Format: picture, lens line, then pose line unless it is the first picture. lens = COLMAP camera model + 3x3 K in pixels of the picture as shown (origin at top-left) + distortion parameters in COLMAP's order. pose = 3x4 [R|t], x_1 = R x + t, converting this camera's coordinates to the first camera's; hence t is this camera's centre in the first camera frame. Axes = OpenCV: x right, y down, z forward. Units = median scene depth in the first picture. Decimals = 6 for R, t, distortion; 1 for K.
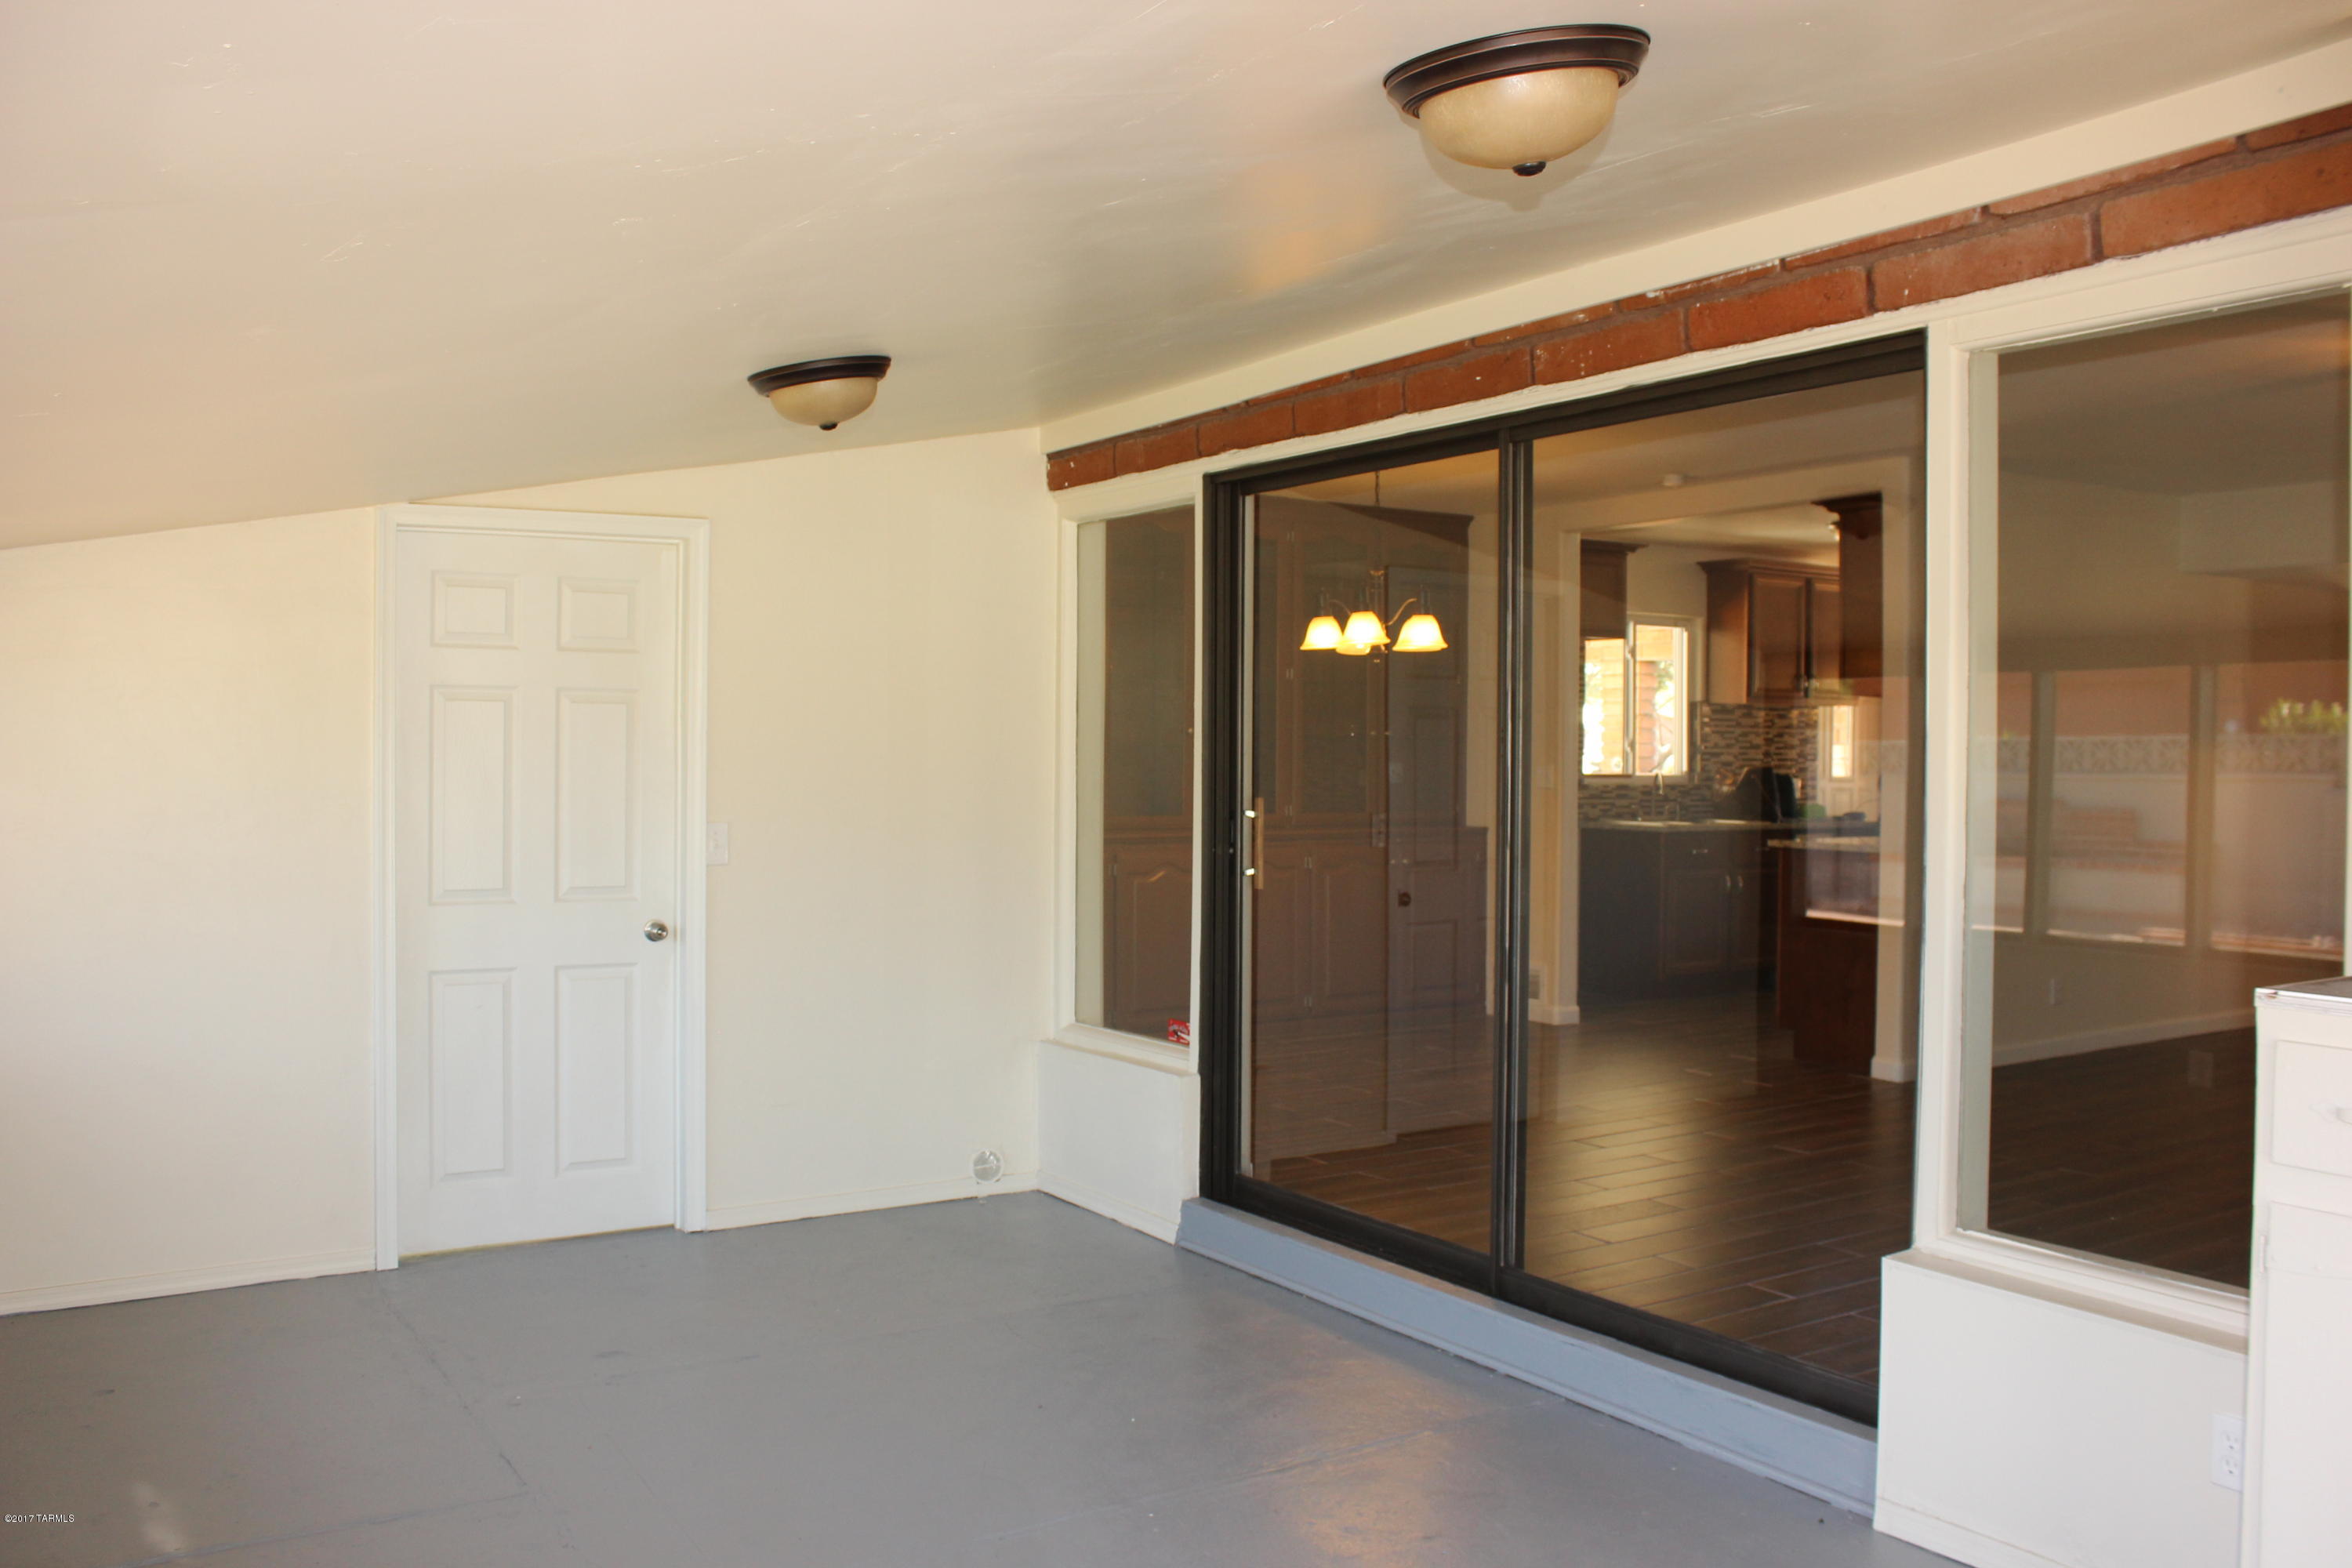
lens RADIAL K [[1970.7, 0, 1174.7], [0, 1970.7, 758.3], [0, 0, 1]] dist [-0.164030, 0.128545]
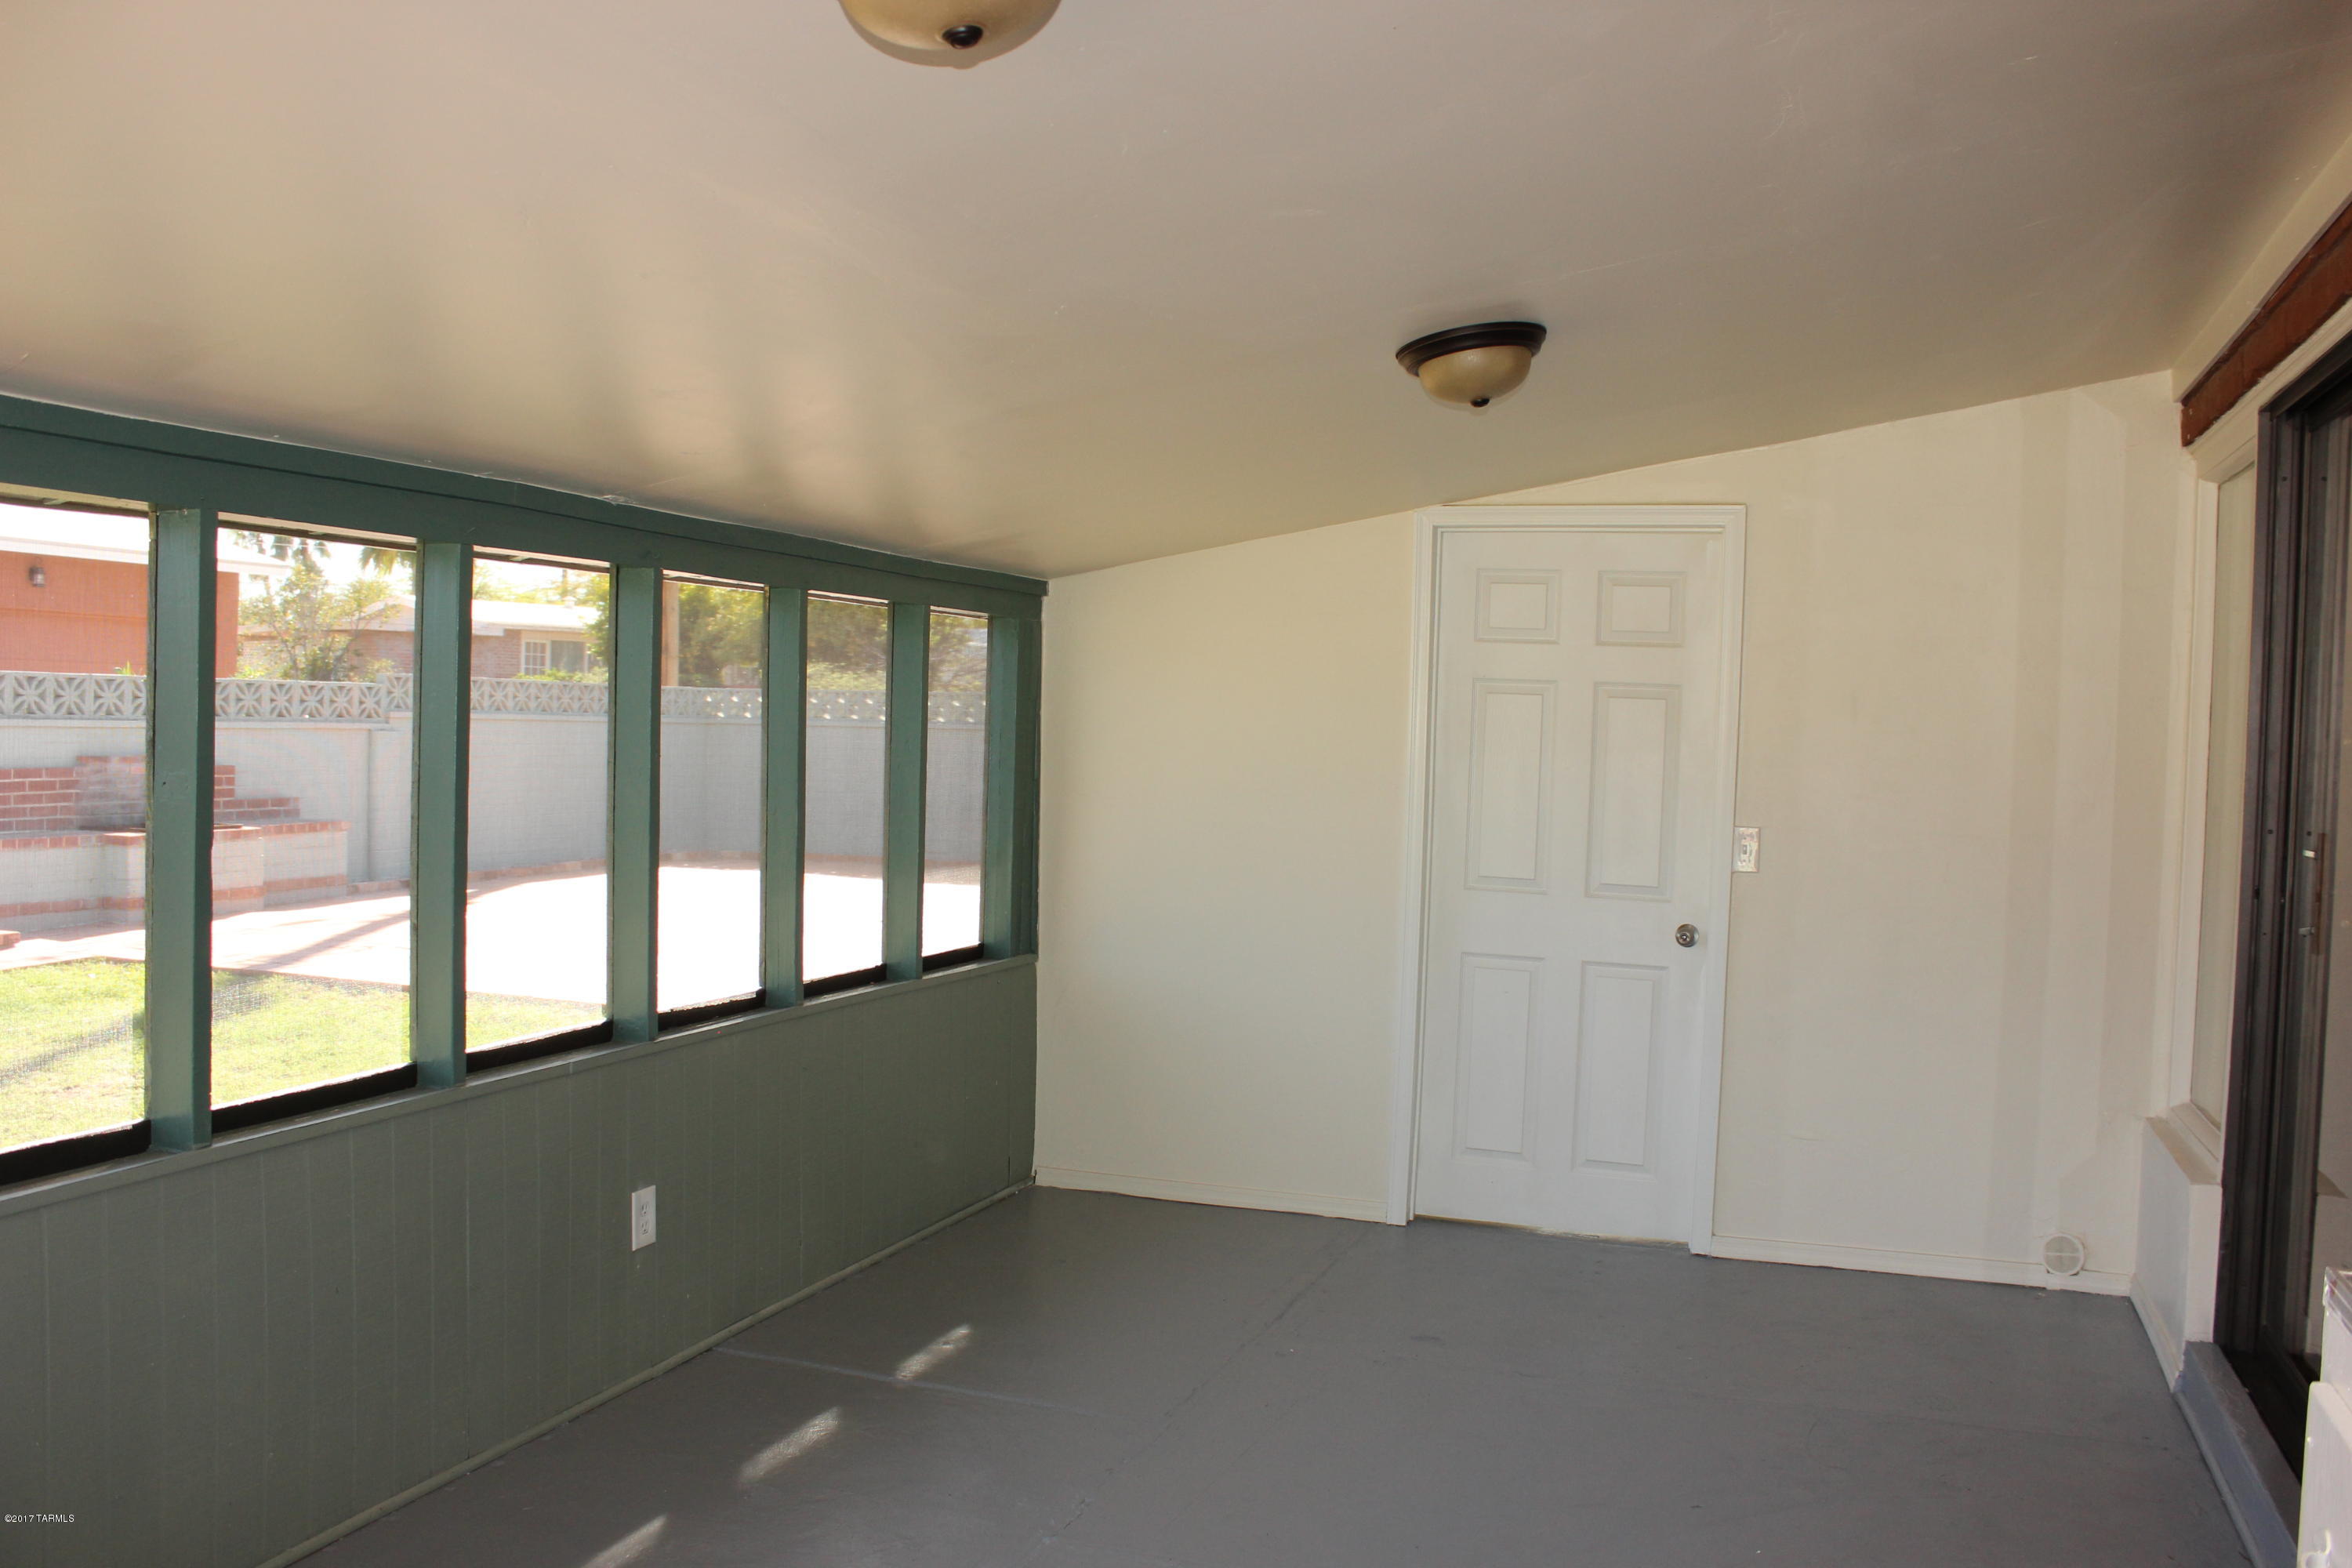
lens RADIAL K [[1970.7, 0, 1174.7], [0, 1970.7, 758.3], [0, 0, 1]] dist [-0.164030, 0.128545]
pose [[0.615484, 0.031624, -0.787515, 0.347441], [-0.034801, 0.999311, 0.012930, -0.002749], [0.787381, 0.019448, 0.616160, 0.216005]]
